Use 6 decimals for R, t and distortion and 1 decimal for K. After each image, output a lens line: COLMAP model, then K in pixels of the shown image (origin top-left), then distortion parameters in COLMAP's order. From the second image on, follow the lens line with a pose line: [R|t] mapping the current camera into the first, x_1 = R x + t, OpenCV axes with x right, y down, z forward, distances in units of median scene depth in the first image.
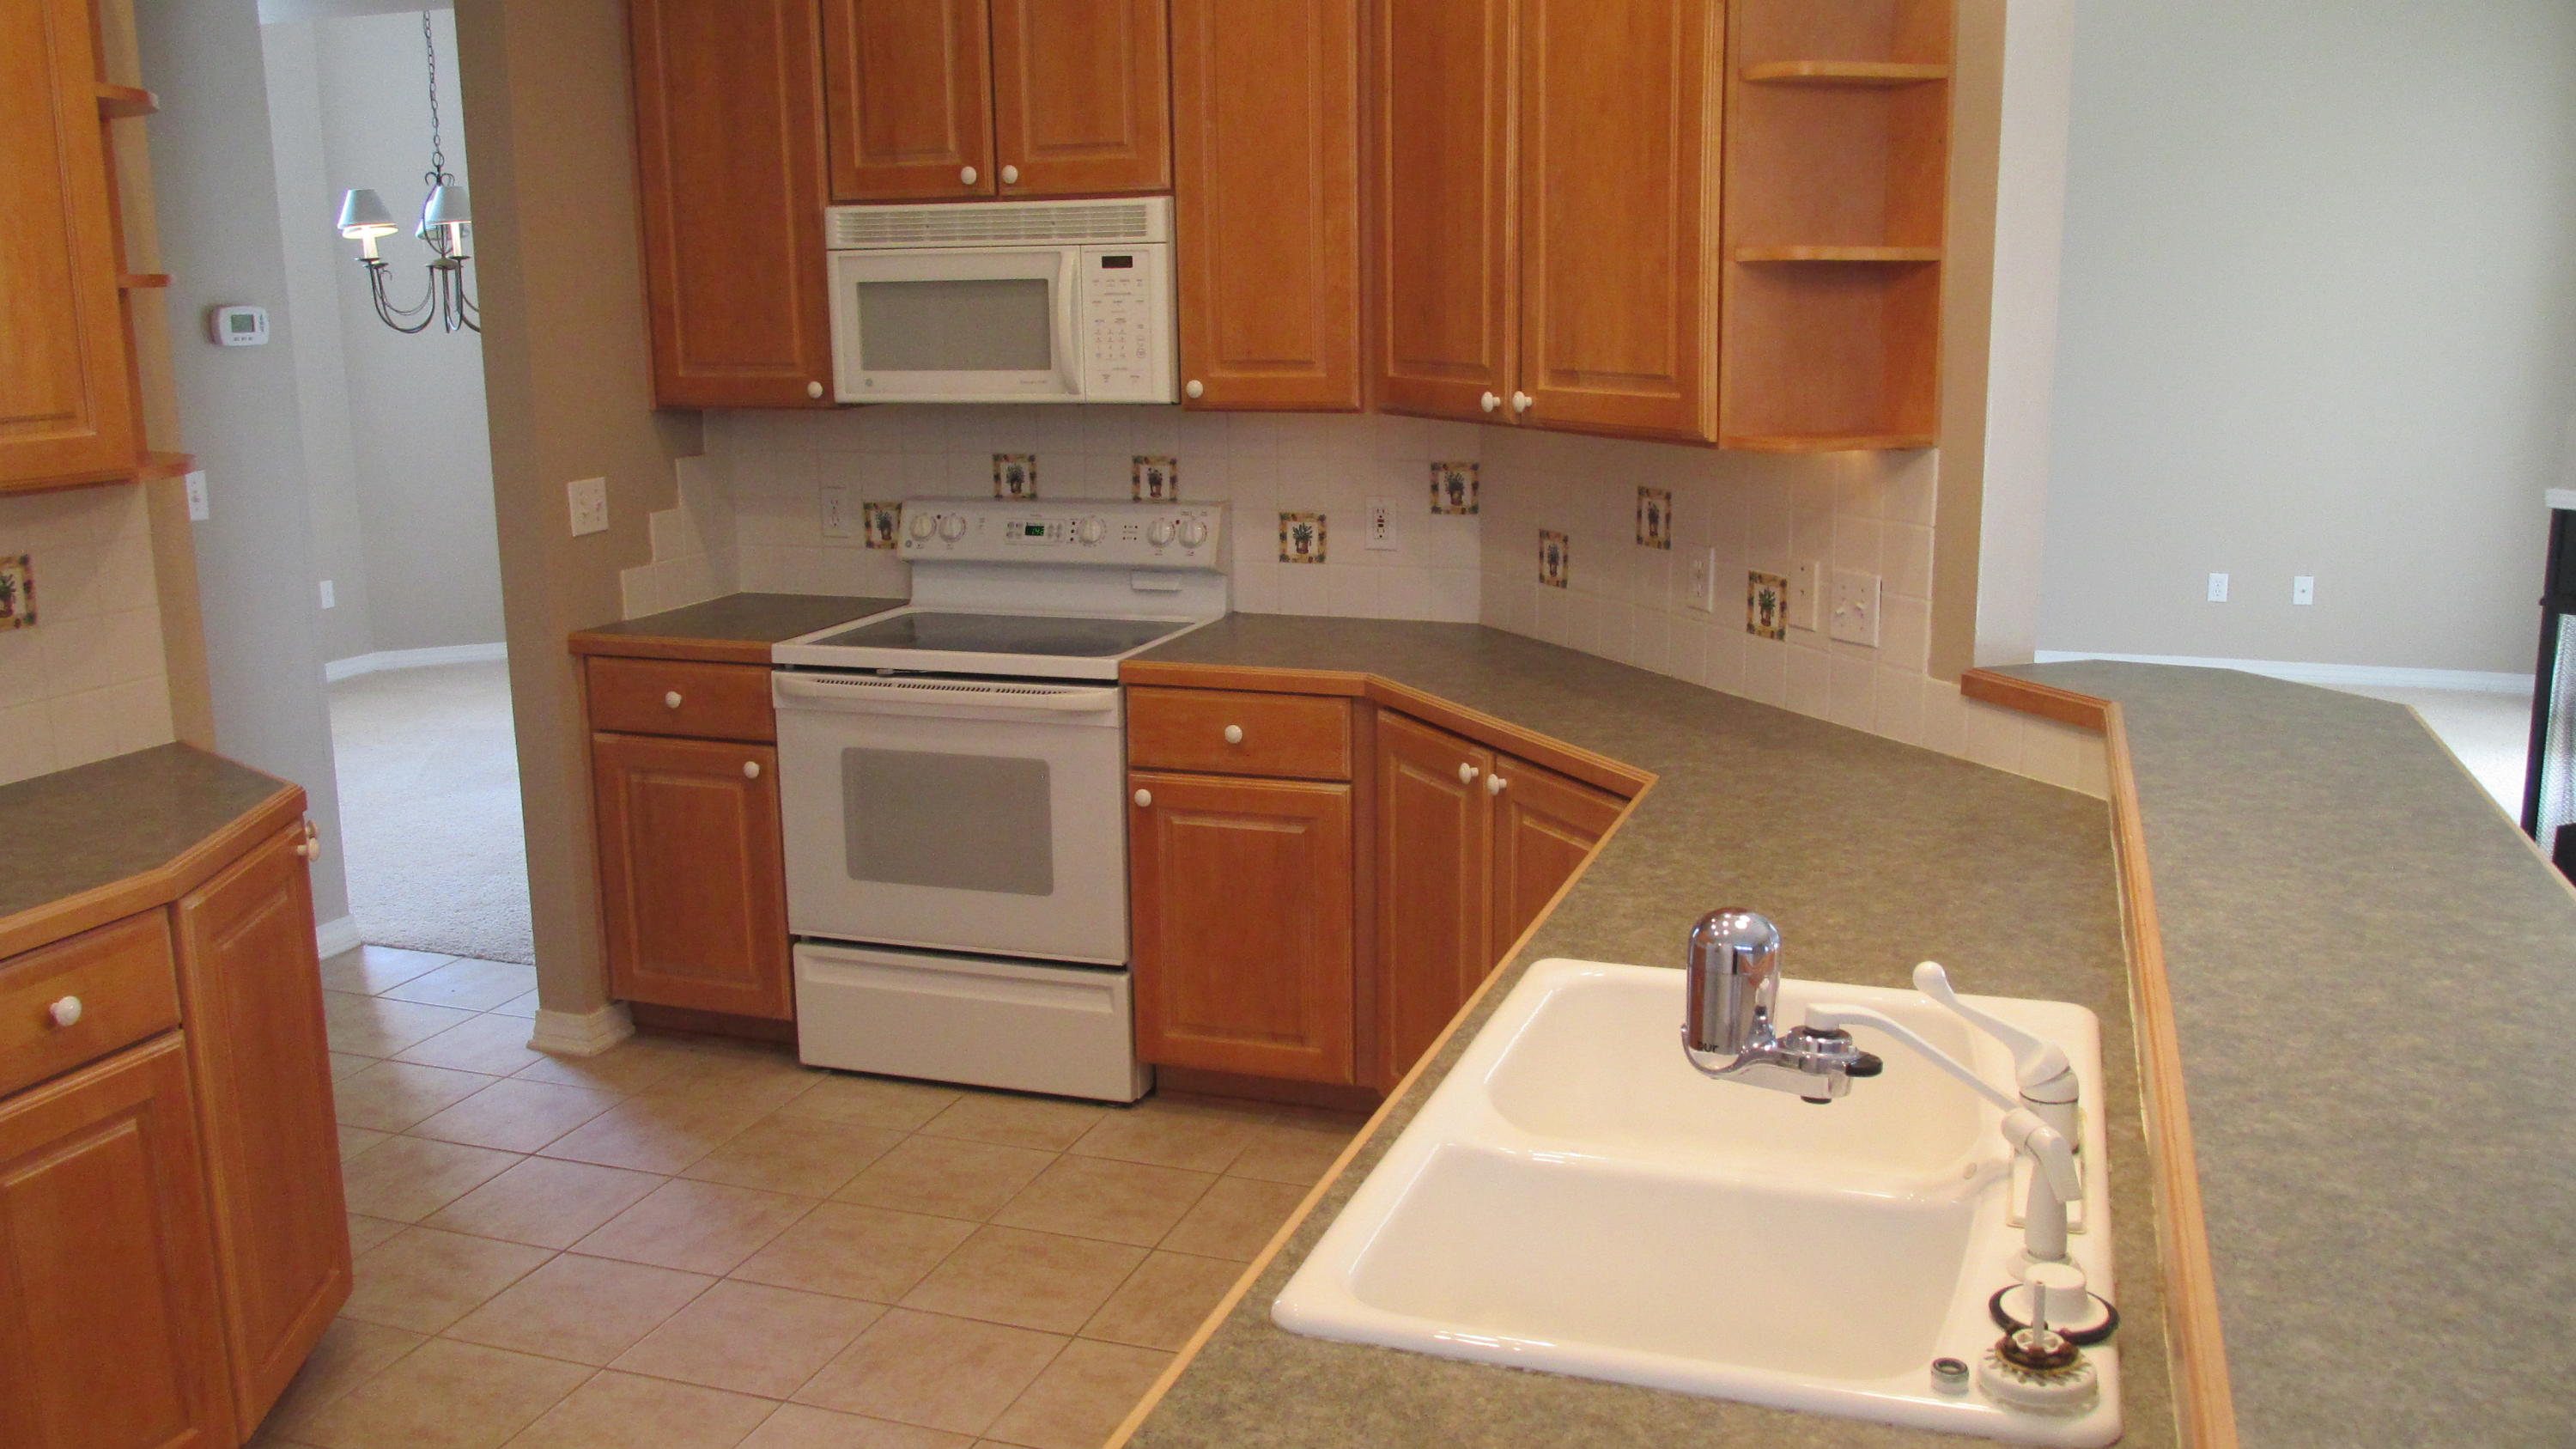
lens RADIAL K [[2162.5, 0, 1289.8], [0, 2162.5, 730.1], [0, 0, 1]] dist [-0.042178, 0.018193]
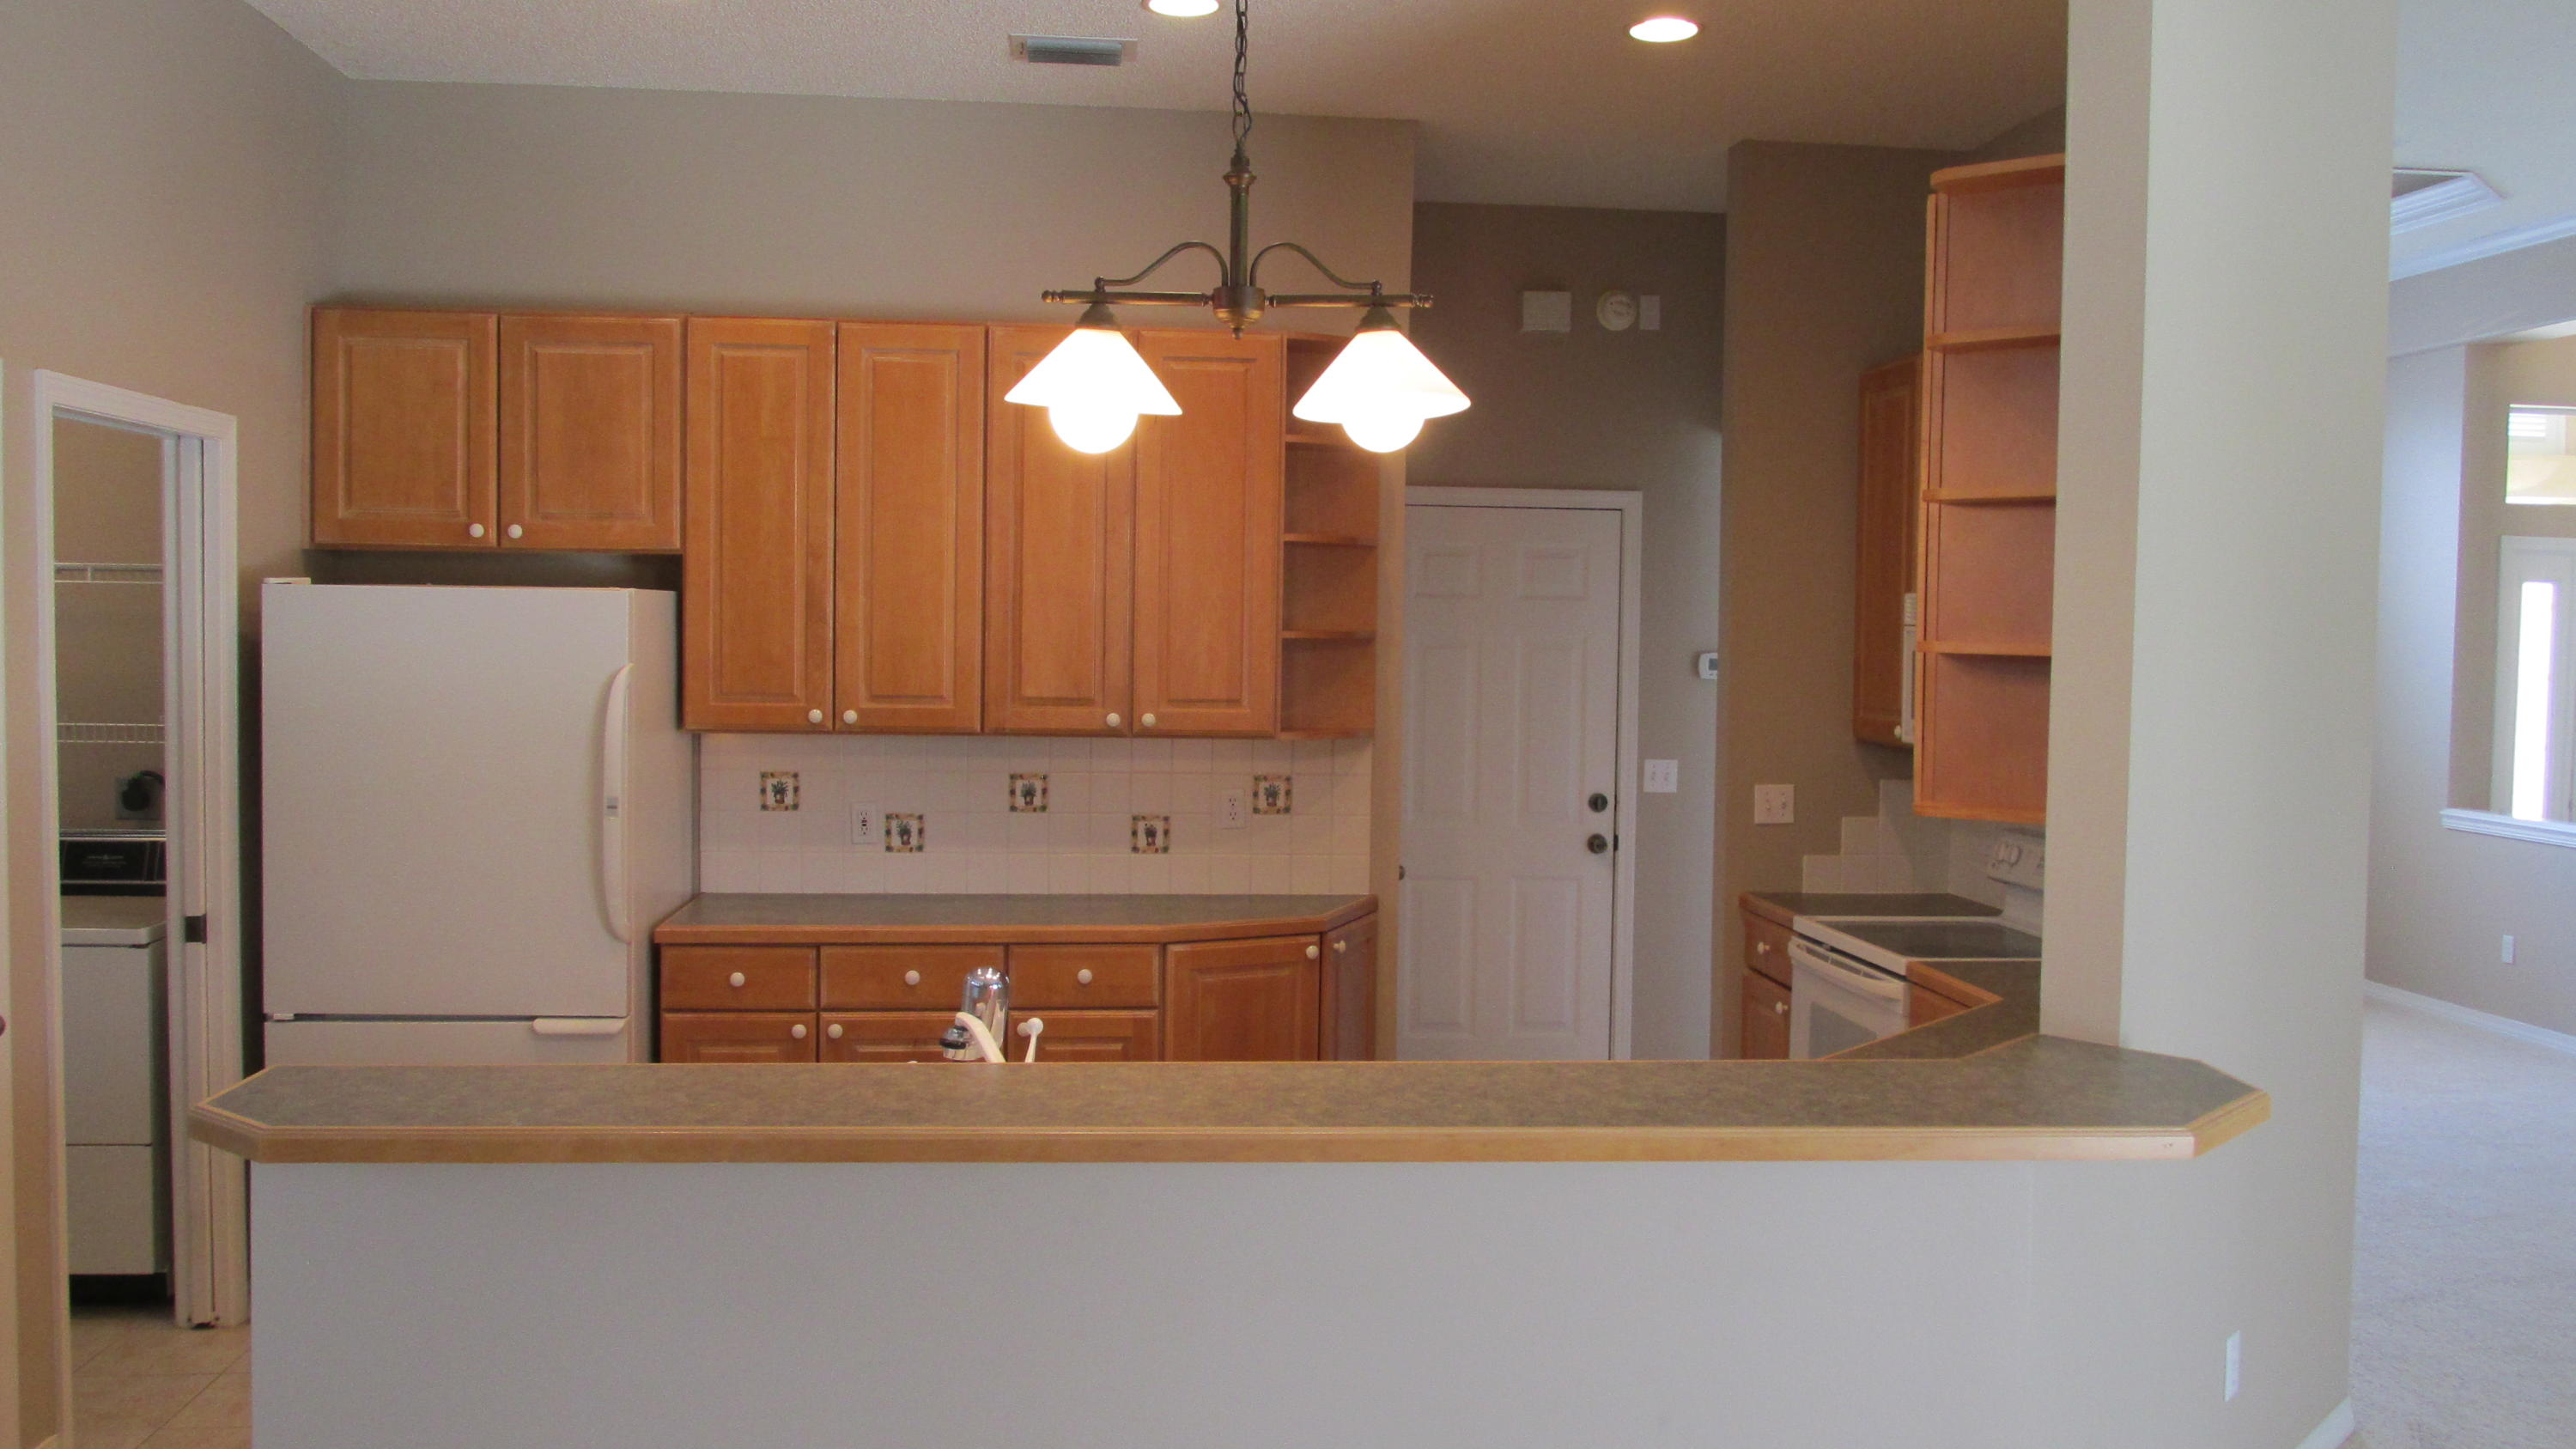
lens RADIAL K [[2162.5, 0, 1285.1], [0, 2162.5, 739.8], [0, 0, 1]] dist [-0.042178, 0.018193]
pose [[0.406143, 0.067189, -0.911336, 0.832798], [-0.205717, 0.978416, -0.019545, -0.055047], [0.890353, 0.195415, 0.411199, 0.154427]]
